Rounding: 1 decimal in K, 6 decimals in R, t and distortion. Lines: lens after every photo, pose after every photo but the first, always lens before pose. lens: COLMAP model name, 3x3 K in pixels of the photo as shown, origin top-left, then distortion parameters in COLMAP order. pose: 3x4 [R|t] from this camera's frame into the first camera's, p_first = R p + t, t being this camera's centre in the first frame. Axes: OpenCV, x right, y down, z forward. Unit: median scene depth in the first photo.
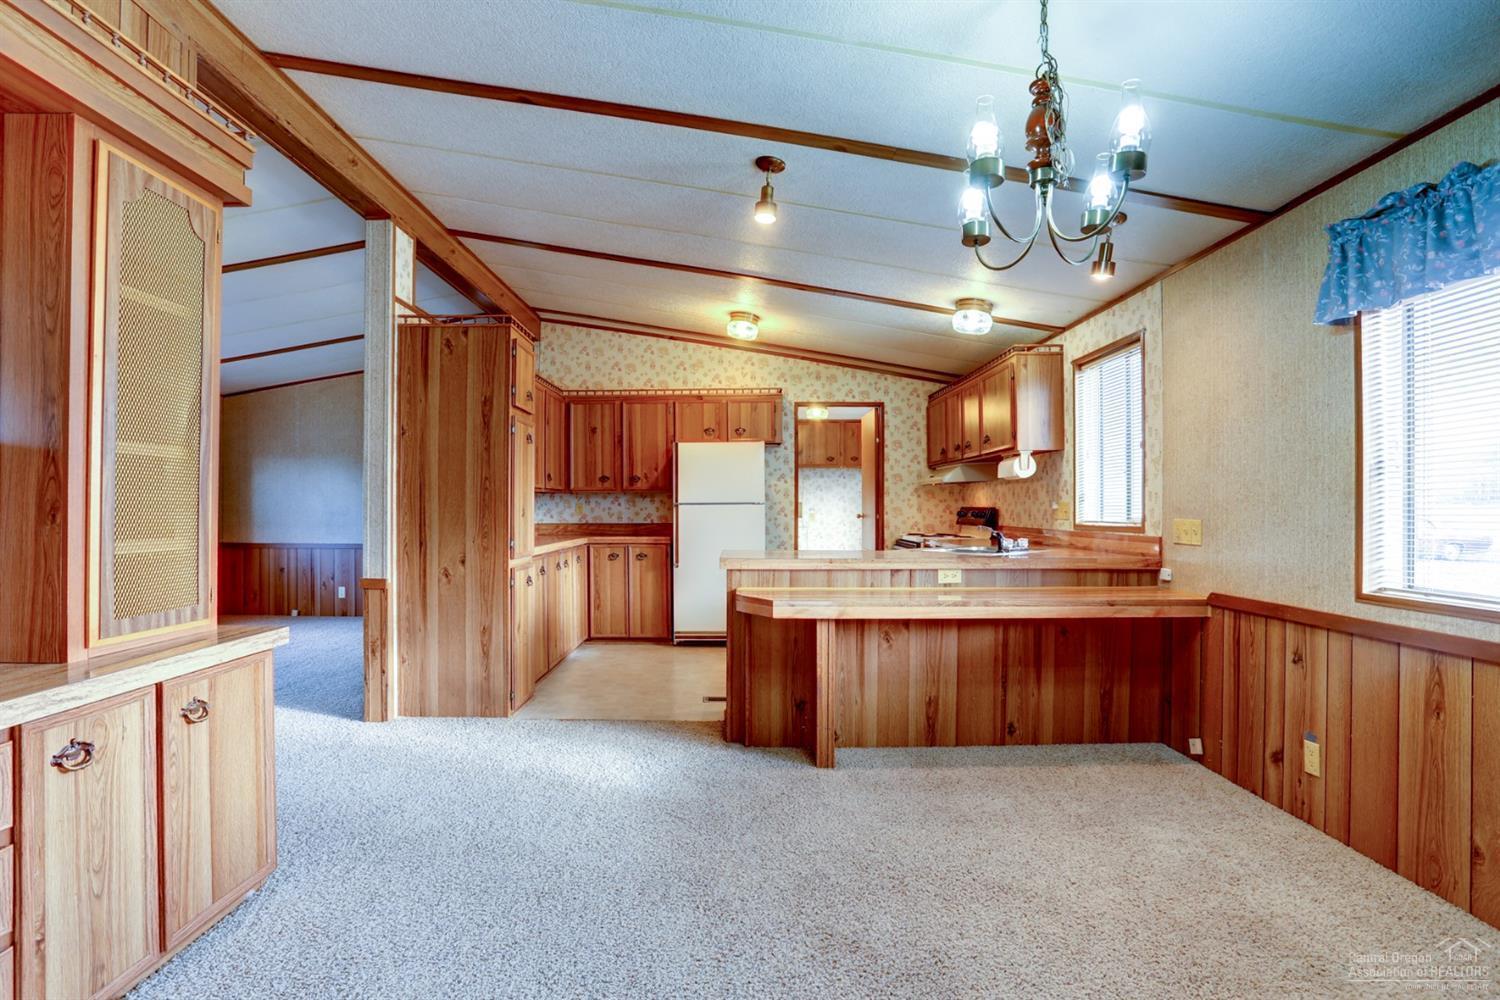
lens RADIAL K [[741.9, 0, 714.3], [0, 741.9, 508.5], [0, 0, 1]] dist [-0.077129, 0.000365]
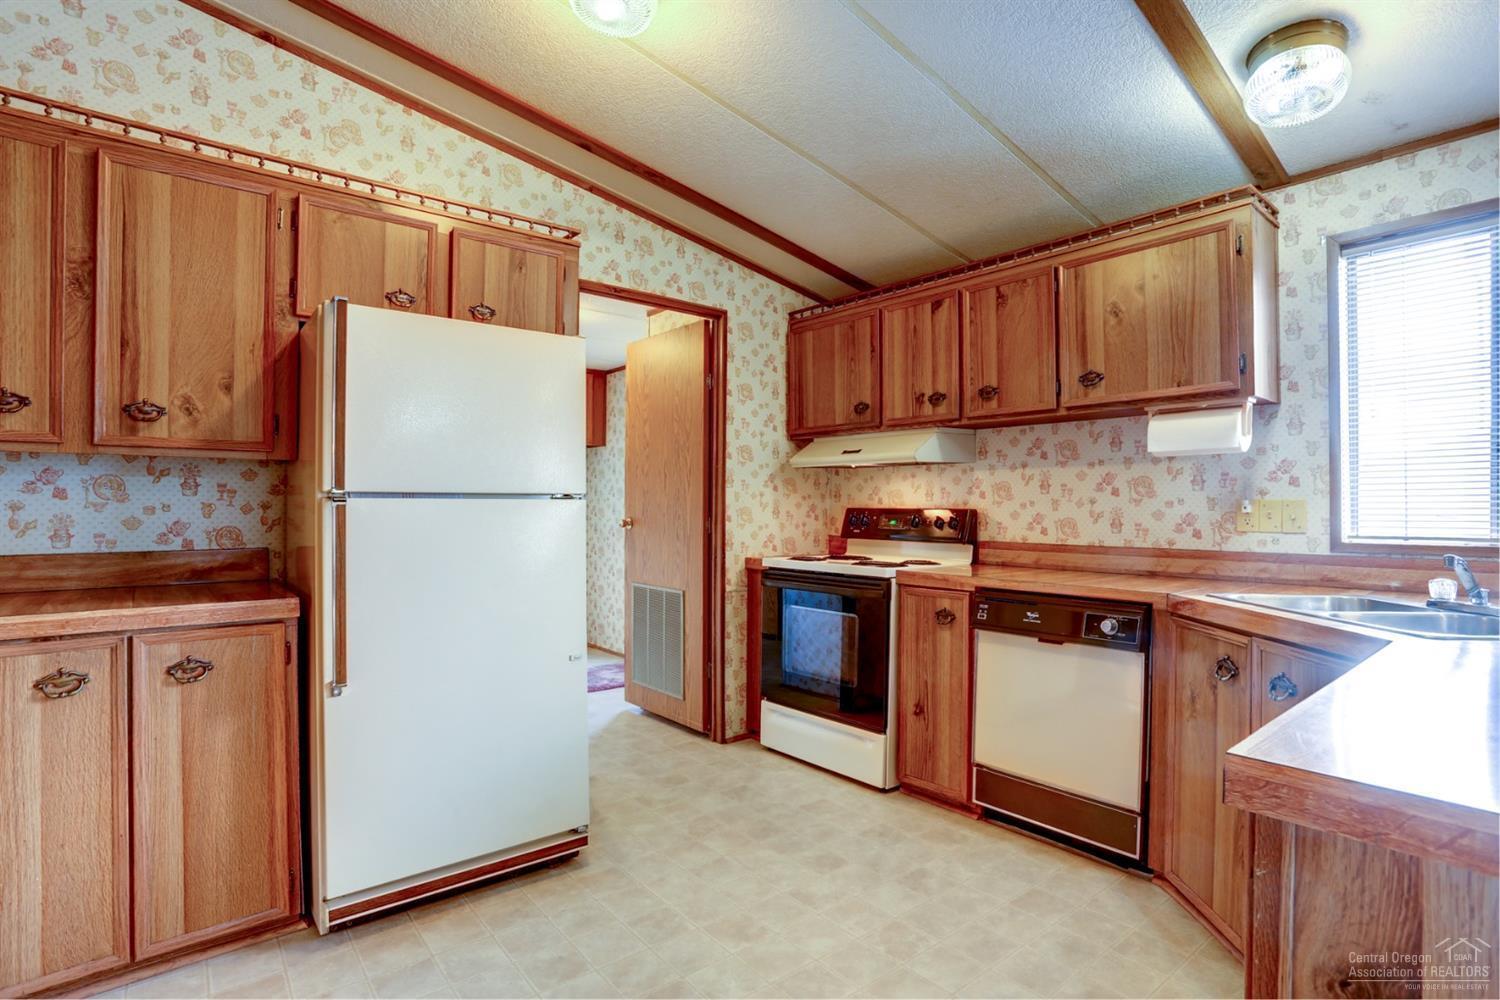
lens RADIAL K [[756.4, 0, 755.2], [0, 756.4, 496.1], [0, 0, 1]] dist [-0.057995, 0.026613]
pose [[0.750635, 0.015454, 0.660536, -0.123436], [-0.003971, 0.999814, -0.018880, 0.000224], [-0.660705, 0.011549, 0.750557, 0.630762]]
